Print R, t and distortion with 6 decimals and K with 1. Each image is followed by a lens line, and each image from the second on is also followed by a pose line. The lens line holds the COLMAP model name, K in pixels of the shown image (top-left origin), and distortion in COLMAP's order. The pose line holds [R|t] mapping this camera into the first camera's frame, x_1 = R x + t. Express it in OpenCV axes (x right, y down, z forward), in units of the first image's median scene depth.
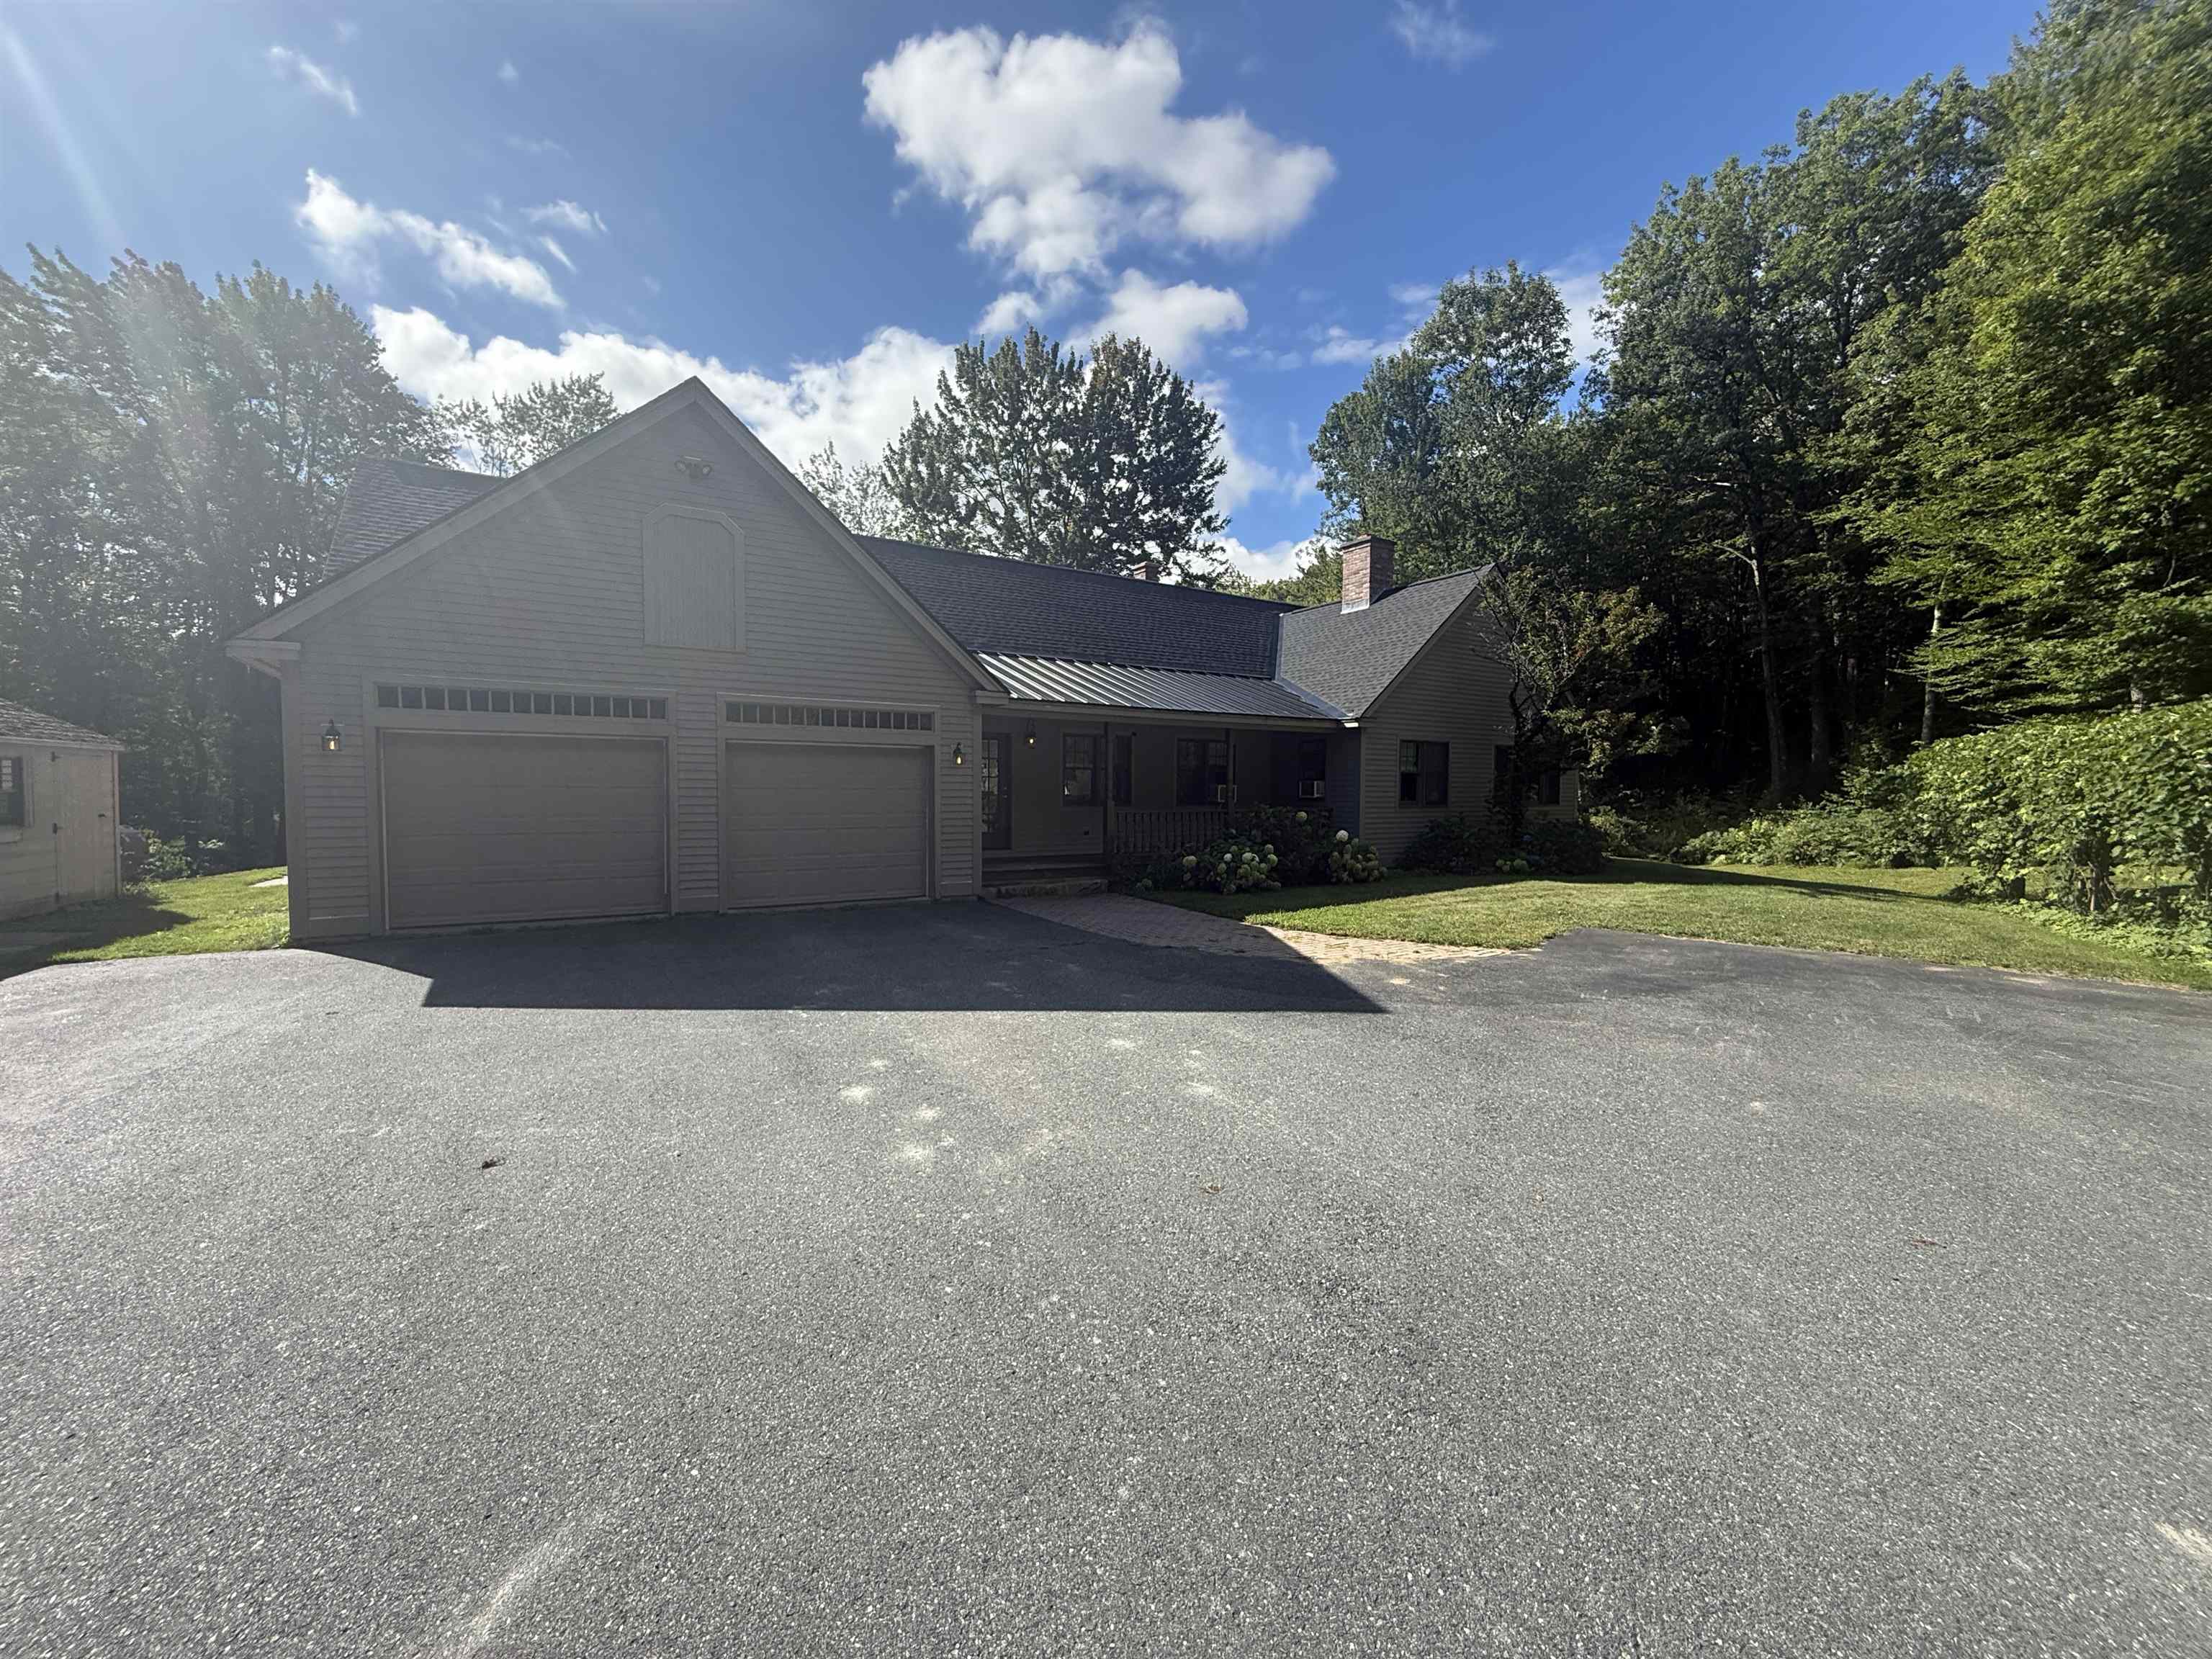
lens RADIAL K [[882.1, 0, 1098.7], [0, 882.1, 833.9], [0, 0, 1]] dist [-0.001100, -0.000188]
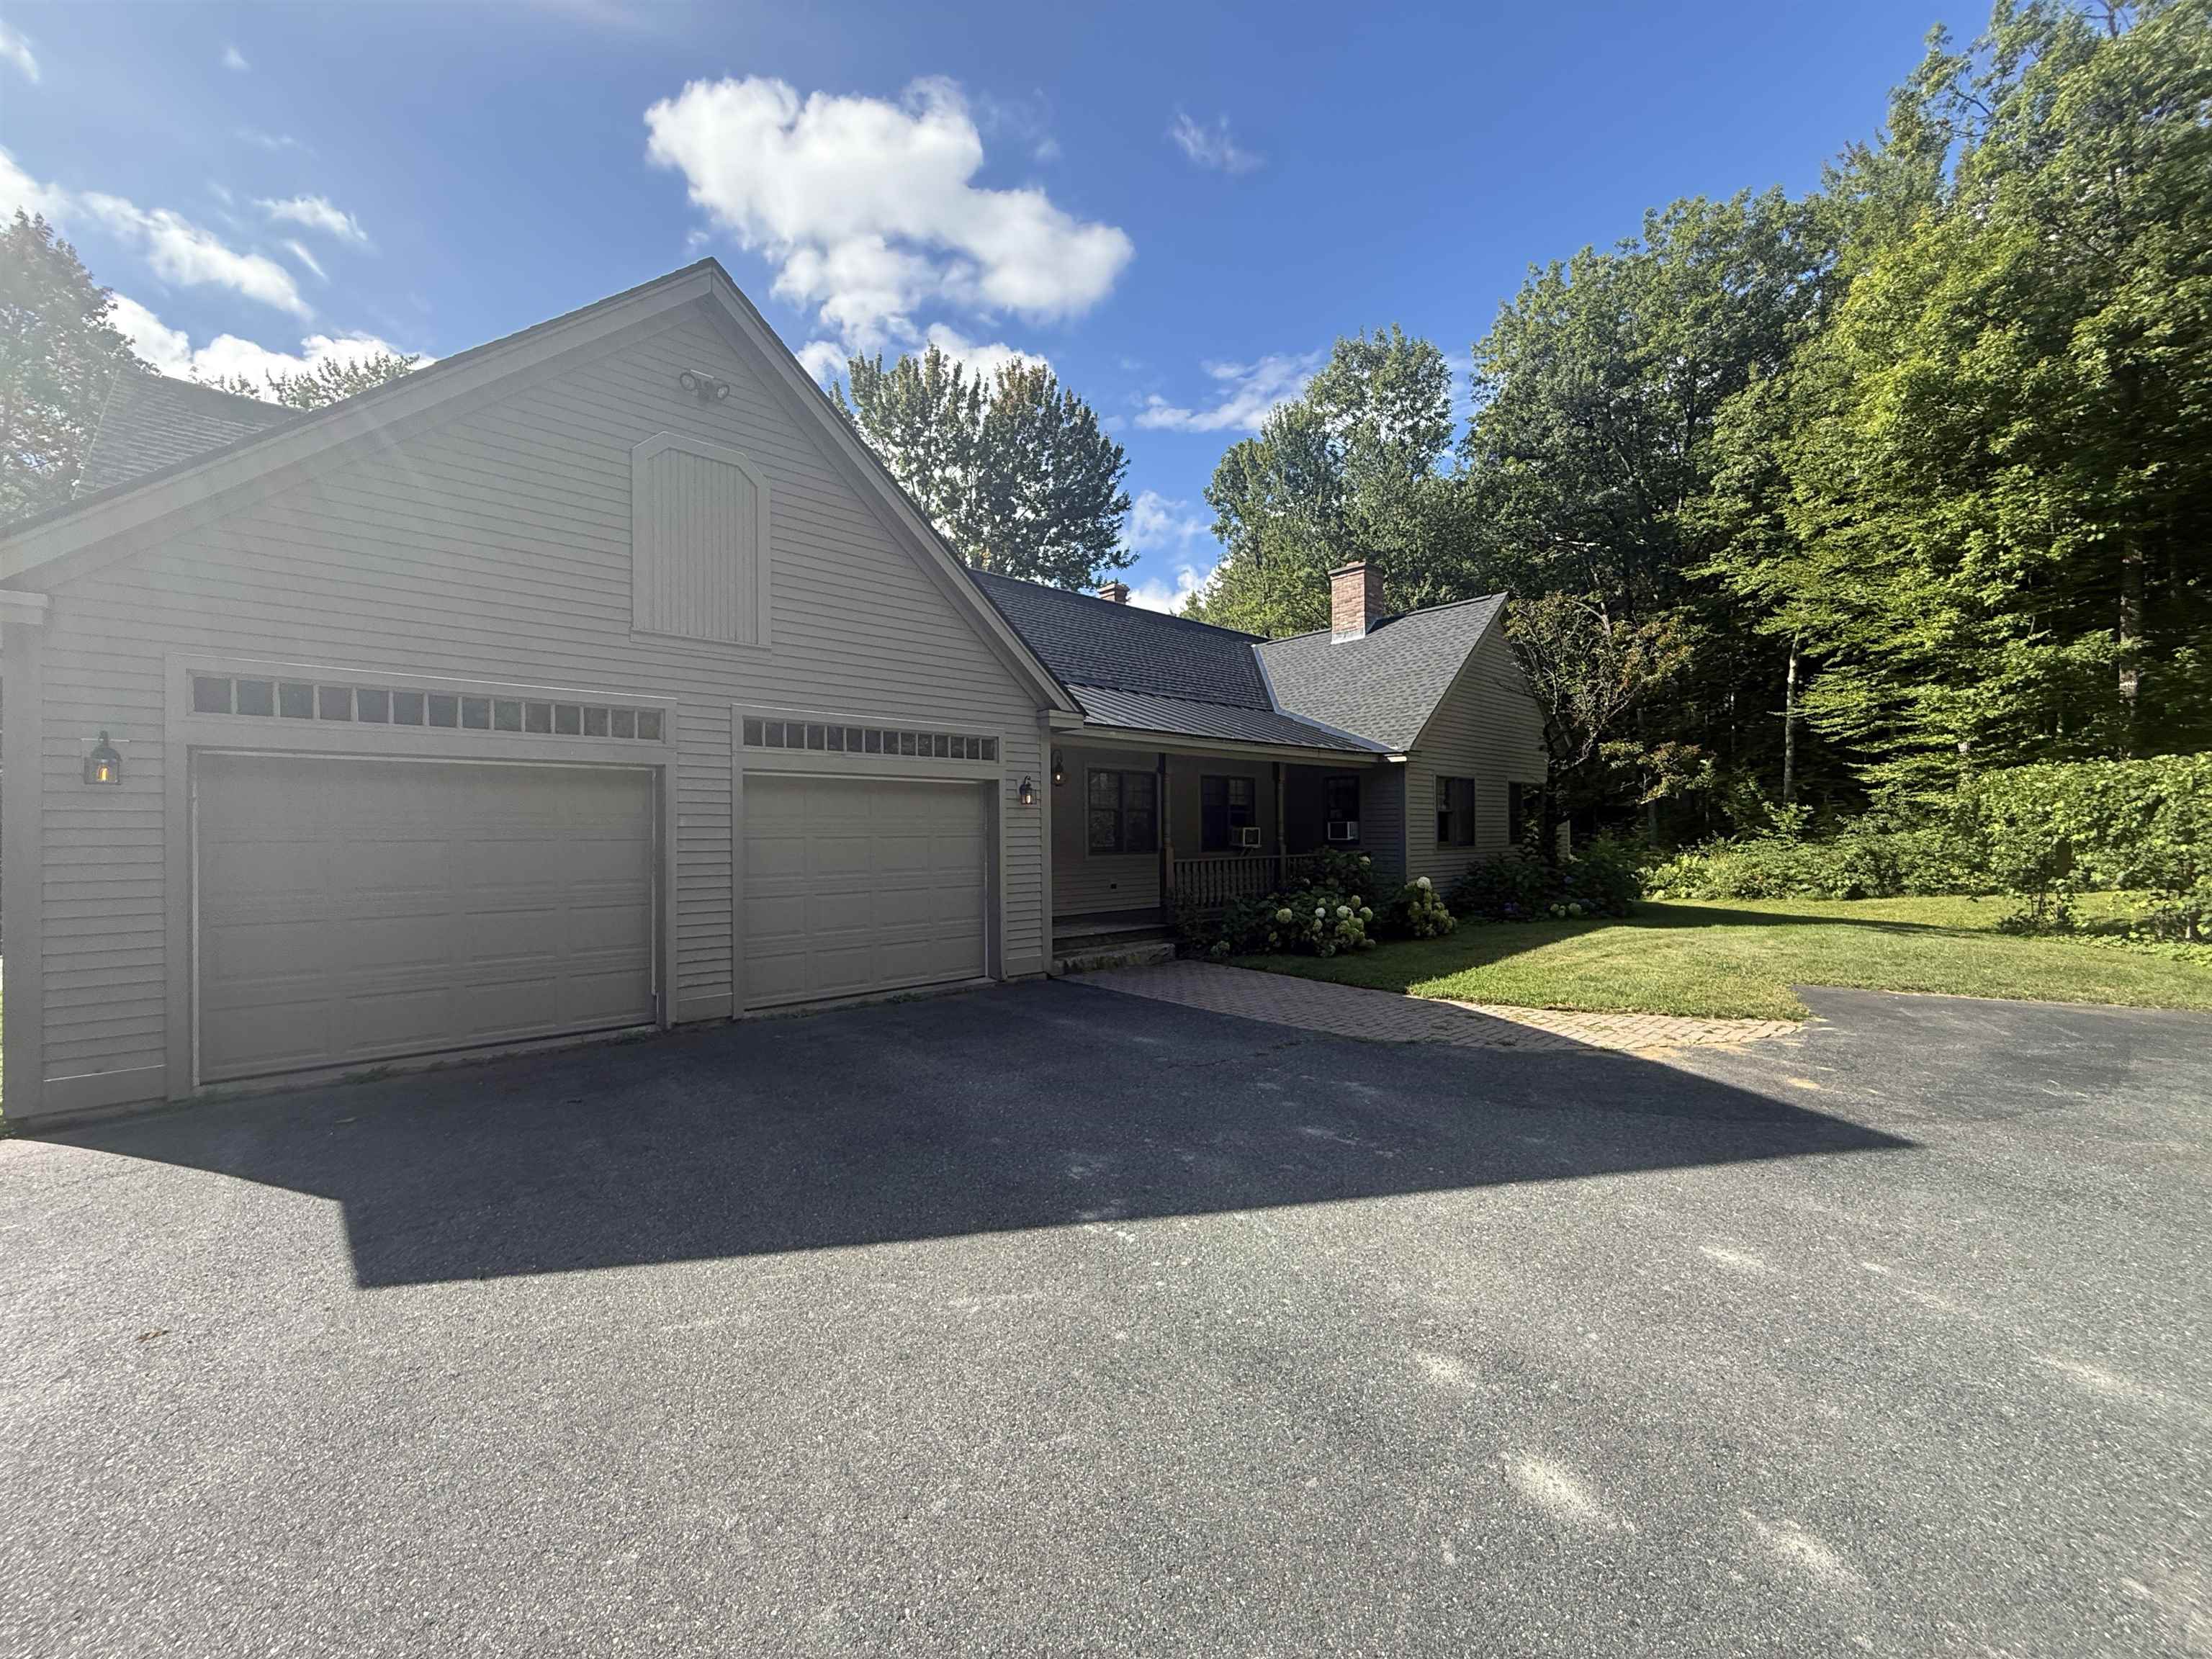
lens RADIAL K [[882.1, 0, 1090.2], [0, 882.1, 836.7], [0, 0, 1]] dist [-0.001100, -0.000188]
pose [[0.981545, -0.016952, 0.190478, -0.165828], [0.026967, 0.998380, -0.050109, -0.006509], [-0.189320, 0.054321, 0.980412, 0.150420]]
